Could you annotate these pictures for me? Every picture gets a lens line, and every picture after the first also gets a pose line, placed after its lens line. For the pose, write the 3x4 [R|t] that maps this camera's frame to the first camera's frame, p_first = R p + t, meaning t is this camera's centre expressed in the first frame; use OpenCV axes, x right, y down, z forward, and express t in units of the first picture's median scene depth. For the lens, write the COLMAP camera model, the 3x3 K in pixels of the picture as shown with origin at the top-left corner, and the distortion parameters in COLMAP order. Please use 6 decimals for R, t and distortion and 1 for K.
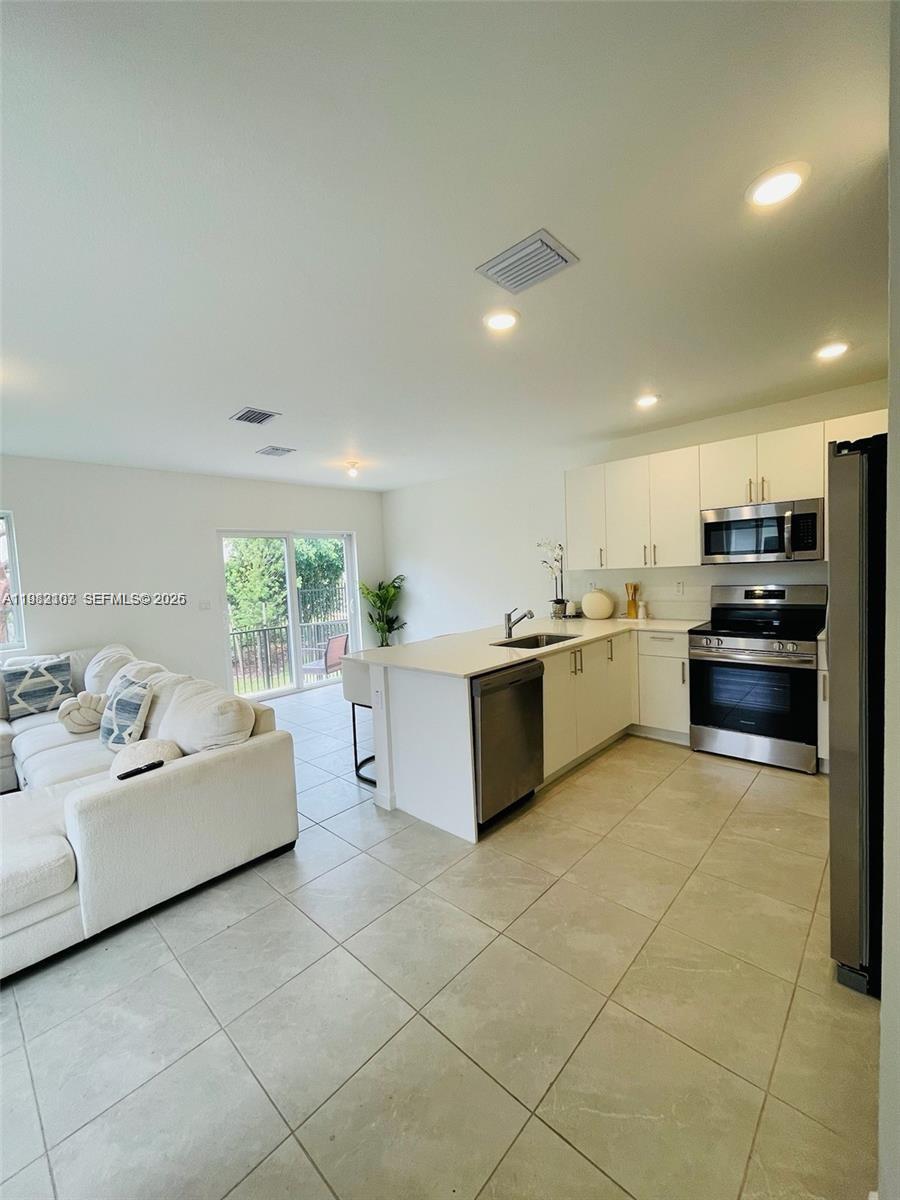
lens RADIAL K [[487.3, 0, 450.0], [0, 487.3, 600.0], [0, 0, 1]] dist [-0.003730, 0.001088]
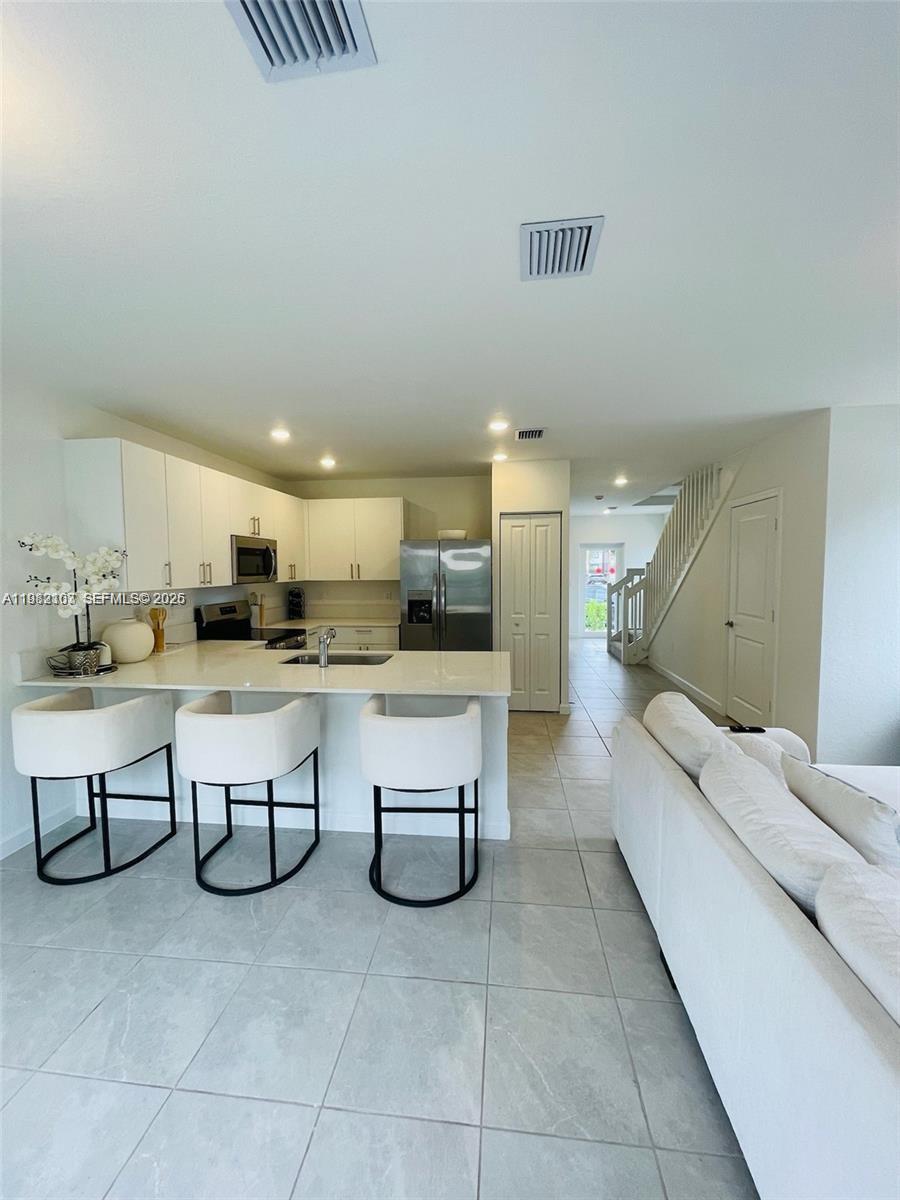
lens RADIAL K [[487.3, 0, 450.0], [0, 487.3, 600.0], [0, 0, 1]] dist [-0.003730, 0.001088]
pose [[-0.596606, -0.001416, 0.802533, -0.640115], [0.085534, 0.994190, 0.065341, -0.066816], [-0.797963, 0.107626, -0.593019, 1.248808]]
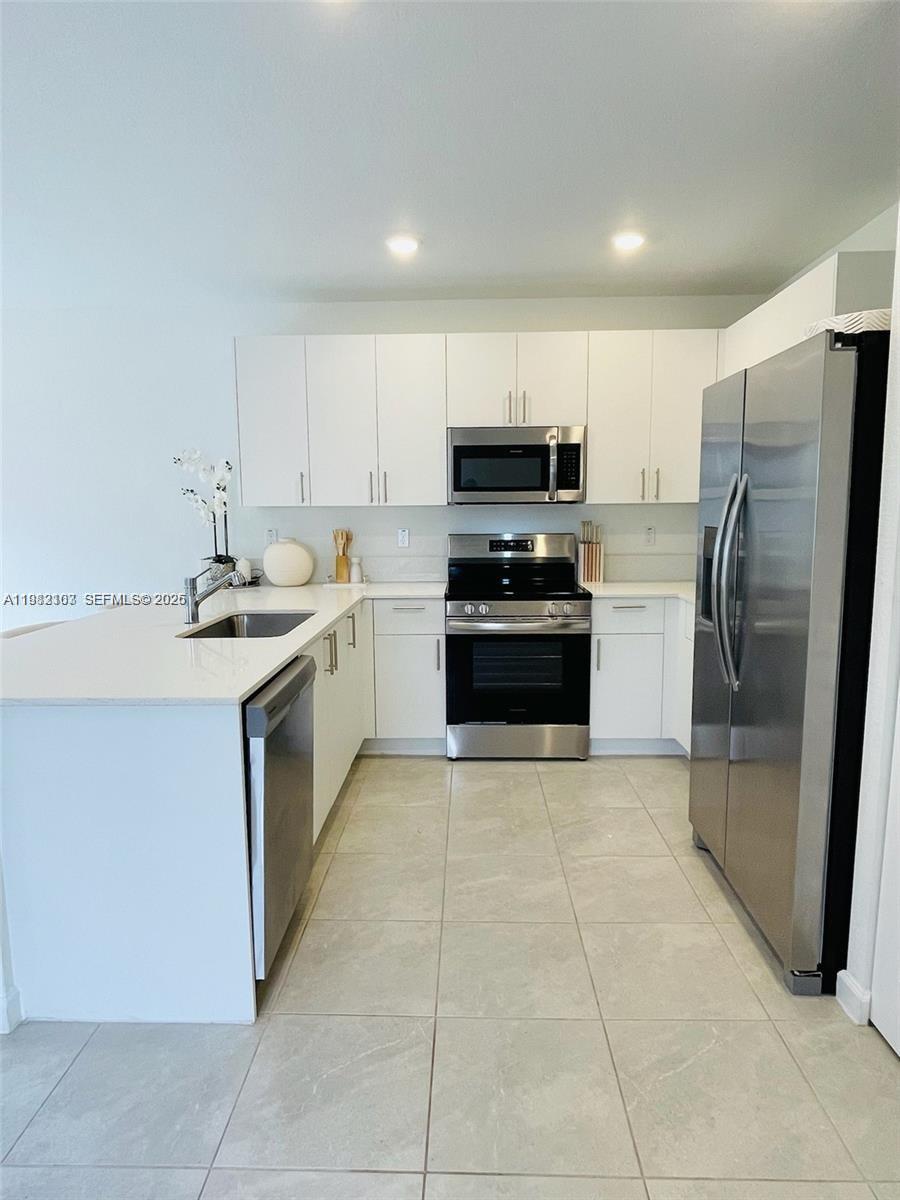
lens RADIAL K [[695.8, 0, 448.2], [0, 695.8, 602.8], [0, 0, 1]] dist [-0.001447, -0.001903]
pose [[0.745694, -0.047363, 0.664603, -0.172943], [0.014274, 0.998377, 0.055133, 0.016879], [-0.666135, -0.031626, 0.745160, 0.225621]]
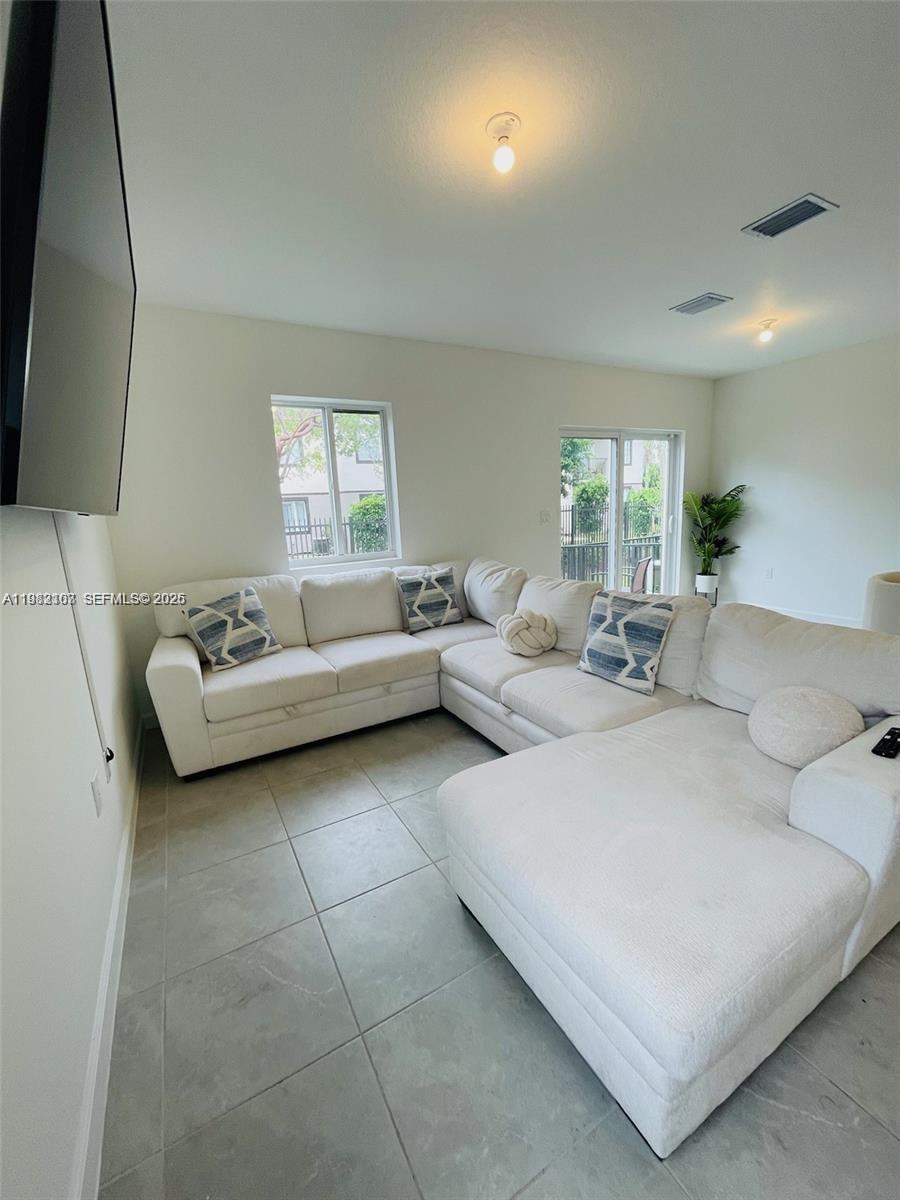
lens RADIAL K [[487.3, 0, 450.0], [0, 487.3, 600.0], [0, 0, 1]] dist [-0.003730, 0.001088]
pose [[0.957014, 0.057713, -0.284242, -0.555389], [-0.016611, 0.989301, 0.144941, 0.046750], [0.289565, -0.133989, 0.947733, 0.142862]]
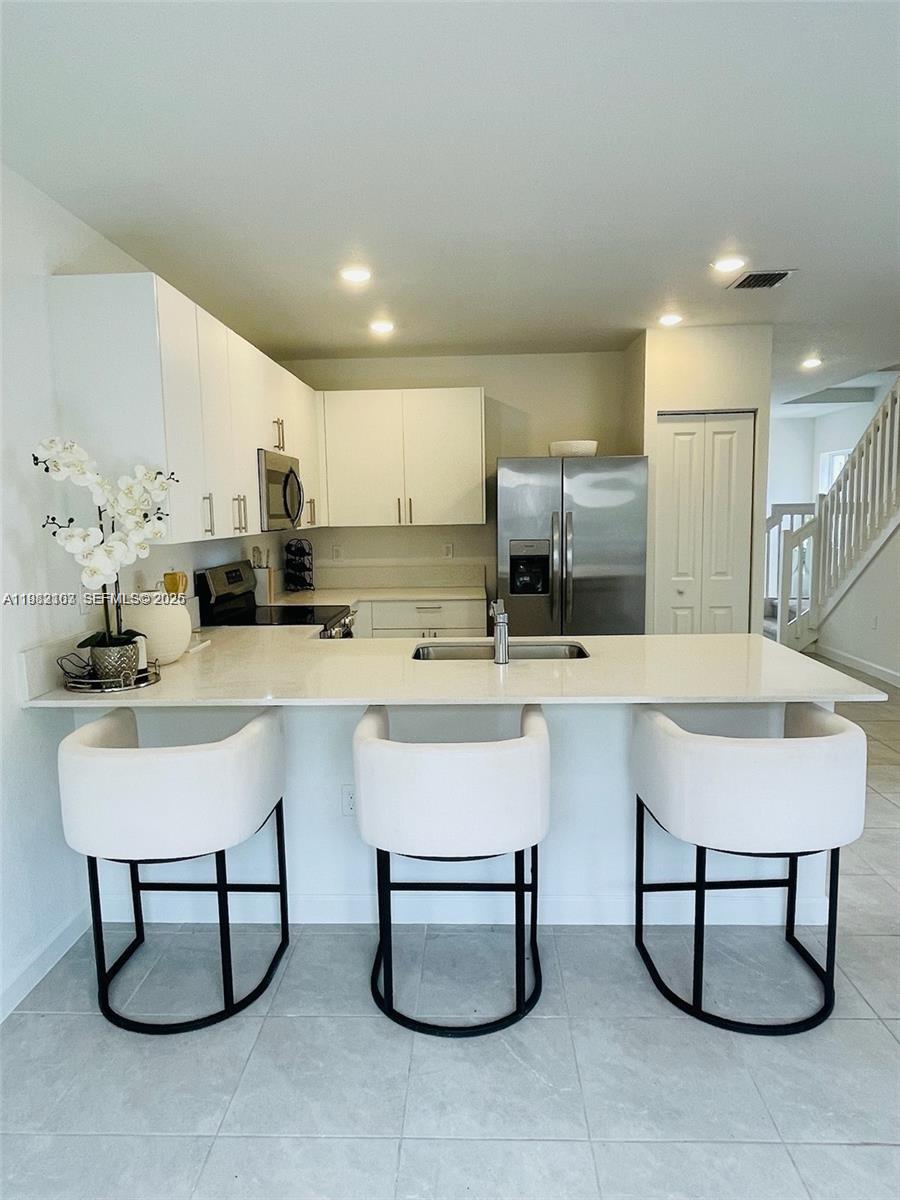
lens RADIAL K [[768.6, 0, 450.1], [0, 768.6, 609.0], [0, 0, 1]] dist [-0.002404, -0.003906]
pose [[-0.650046, -0.040417, 0.758819, -0.427059], [0.095178, 0.986390, 0.134072, -0.084320], [-0.753911, 0.159376, -0.637352, 1.465695]]
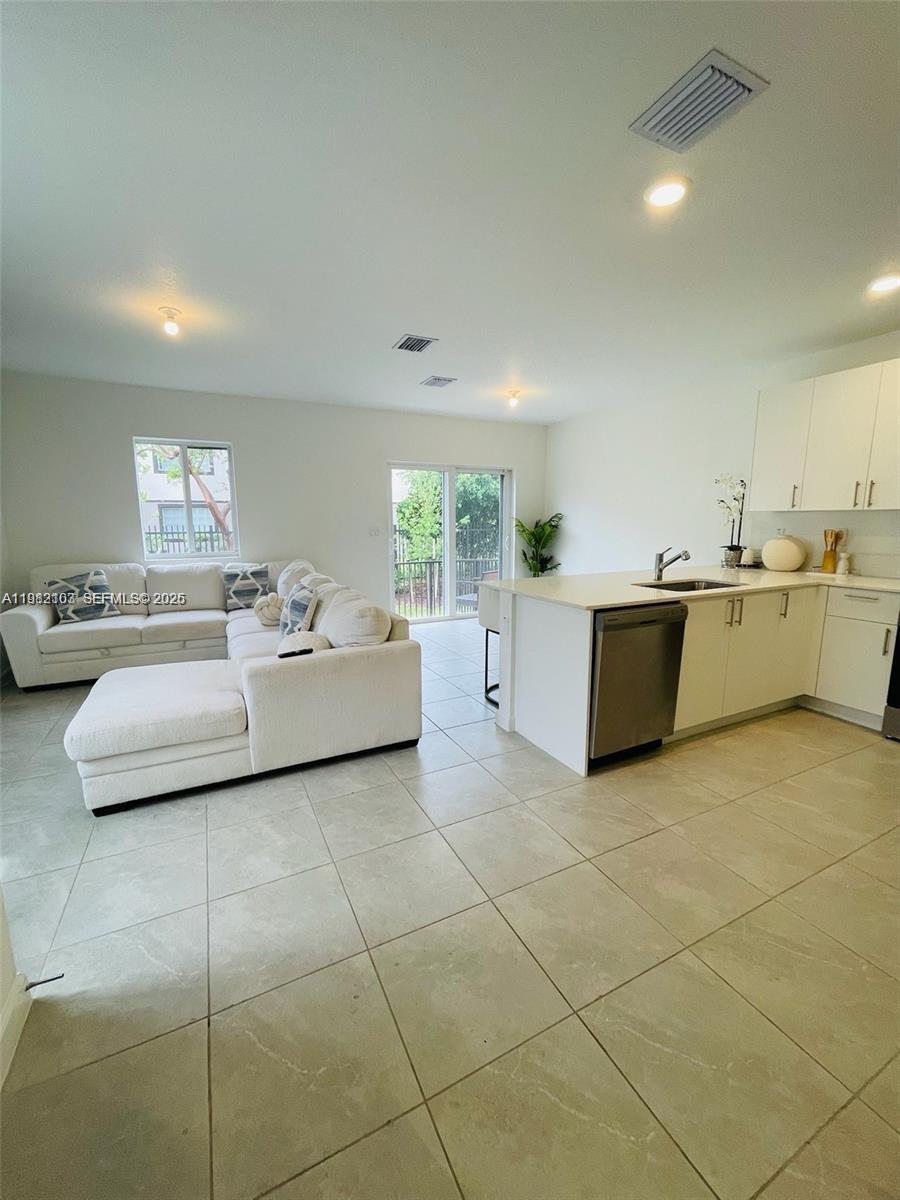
lens RADIAL K [[487.3, 0, 450.0], [0, 487.3, 600.0], [0, 0, 1]] dist [-0.003730, 0.001088]
pose [[0.937992, 0.099887, -0.331956, 0.059747], [-0.062902, 0.990734, 0.120376, 0.028014], [0.340903, -0.092031, 0.935583, 0.009210]]
